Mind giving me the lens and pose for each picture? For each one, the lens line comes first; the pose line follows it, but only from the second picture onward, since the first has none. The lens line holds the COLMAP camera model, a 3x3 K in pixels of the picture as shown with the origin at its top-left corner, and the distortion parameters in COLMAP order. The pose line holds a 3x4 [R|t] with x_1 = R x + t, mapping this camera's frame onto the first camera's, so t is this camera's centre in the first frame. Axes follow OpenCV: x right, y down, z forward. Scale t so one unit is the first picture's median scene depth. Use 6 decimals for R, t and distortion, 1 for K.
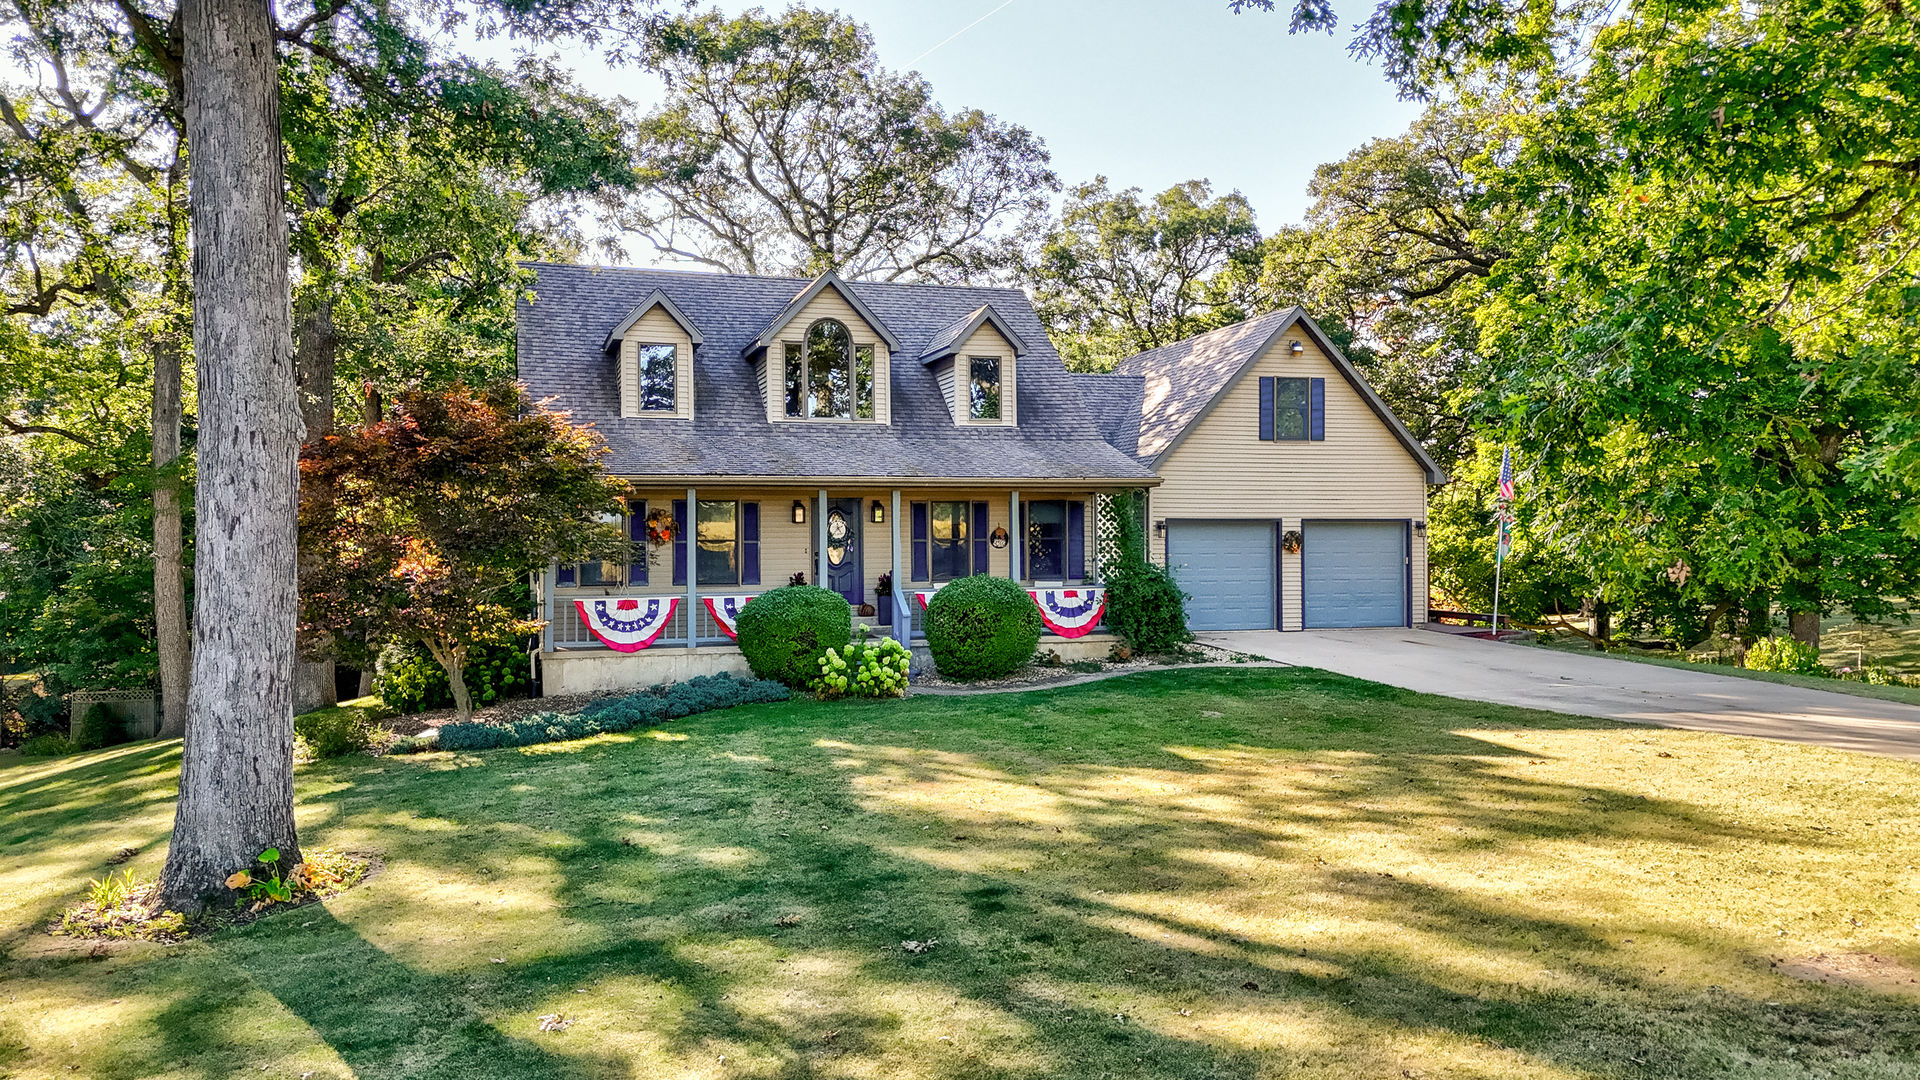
lens RADIAL K [[1379.1, 0, 960.0], [0, 1379.1, 544.0], [0, 0, 1]] dist [0.060663, -0.016268]
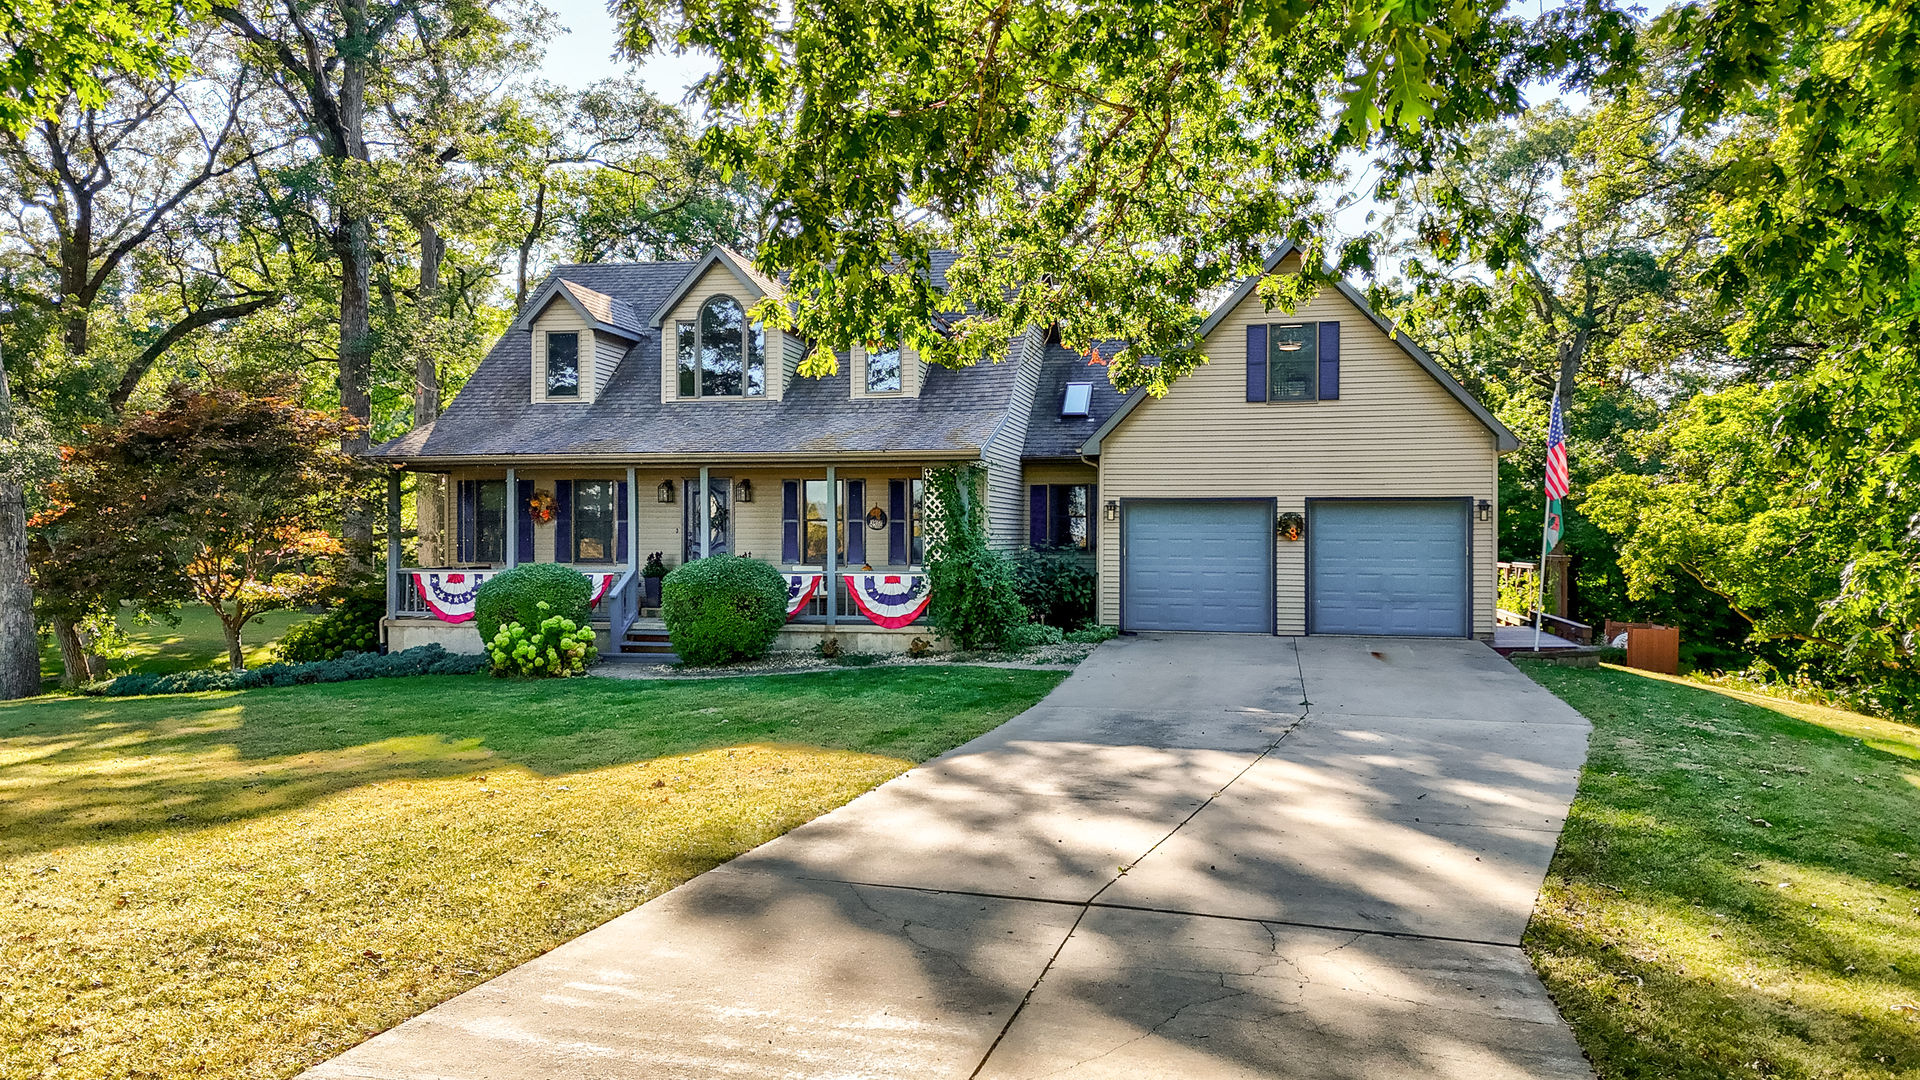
lens RADIAL K [[1379.1, 0, 964.6], [0, 1379.1, 537.5], [0, 0, 1]] dist [0.060663, -0.016268]
pose [[0.871760, 0.007365, -0.489878, 0.550638], [-0.008411, 0.999965, 0.000065, 0.008082], [0.489861, 0.004064, 0.871791, 0.231448]]
